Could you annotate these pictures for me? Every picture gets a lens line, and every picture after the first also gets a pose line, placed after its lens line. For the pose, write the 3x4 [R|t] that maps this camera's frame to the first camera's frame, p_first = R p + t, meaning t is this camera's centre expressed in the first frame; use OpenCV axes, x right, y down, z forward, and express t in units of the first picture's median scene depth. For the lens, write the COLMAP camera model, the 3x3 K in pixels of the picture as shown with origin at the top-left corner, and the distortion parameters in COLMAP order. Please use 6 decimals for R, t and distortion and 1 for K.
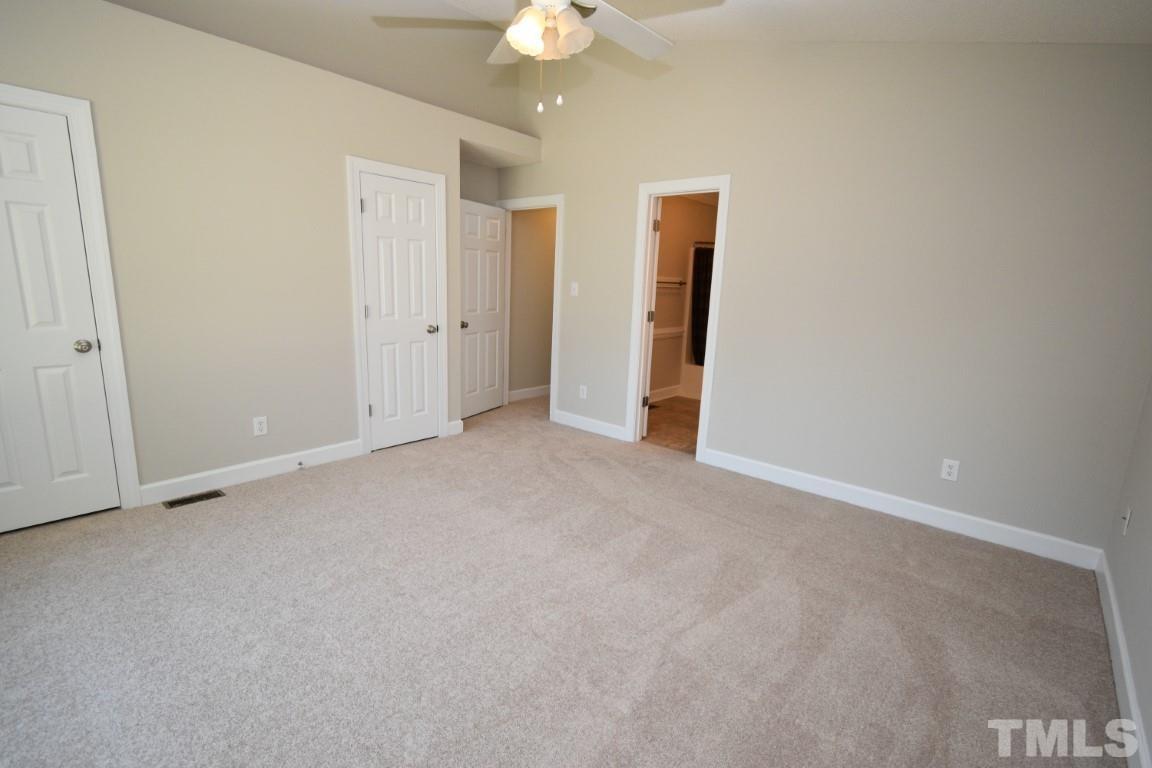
lens RADIAL K [[508.1, 0, 576.0], [0, 508.1, 384.0], [0, 0, 1]] dist [0.010115, -0.006138]
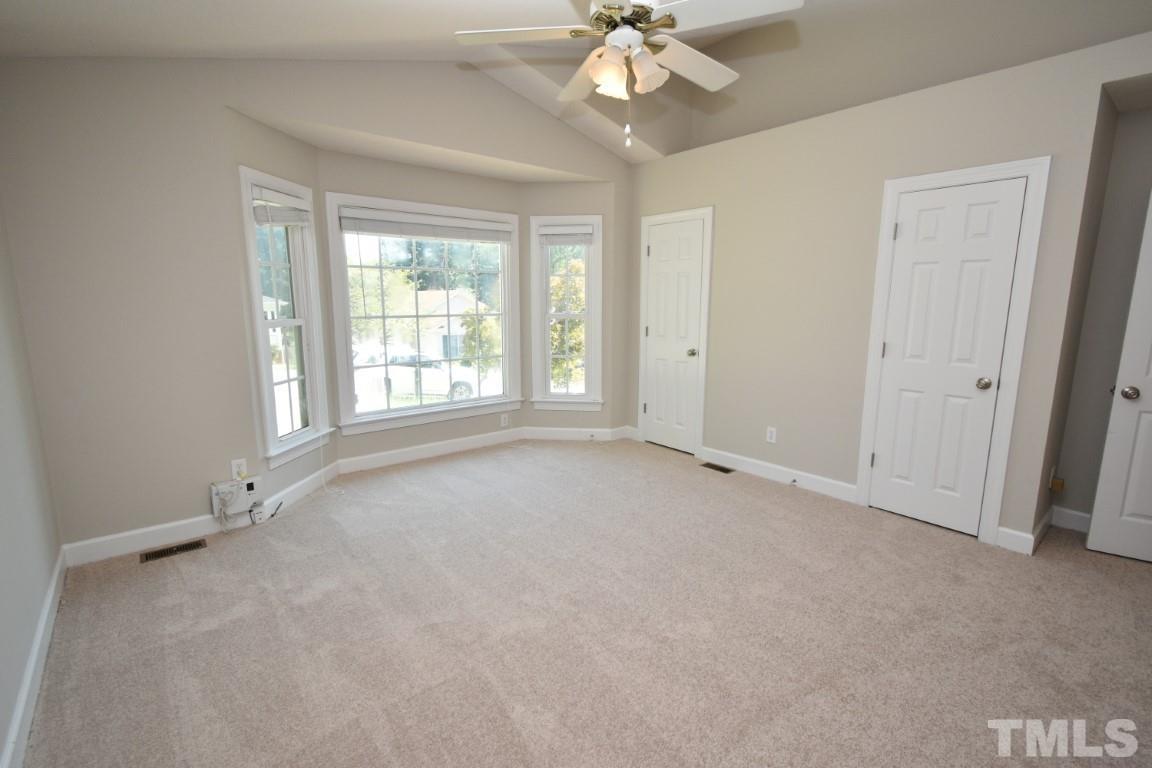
lens RADIAL K [[514.1, 0, 576.0], [0, 514.1, 384.0], [0, 0, 1]] dist [-0.010651, 0.000065]
pose [[-0.141940, 0.116293, -0.983020, 0.547529], [-0.213590, 0.966083, 0.145130, -0.097558], [0.966557, 0.230563, -0.112286, 0.598822]]
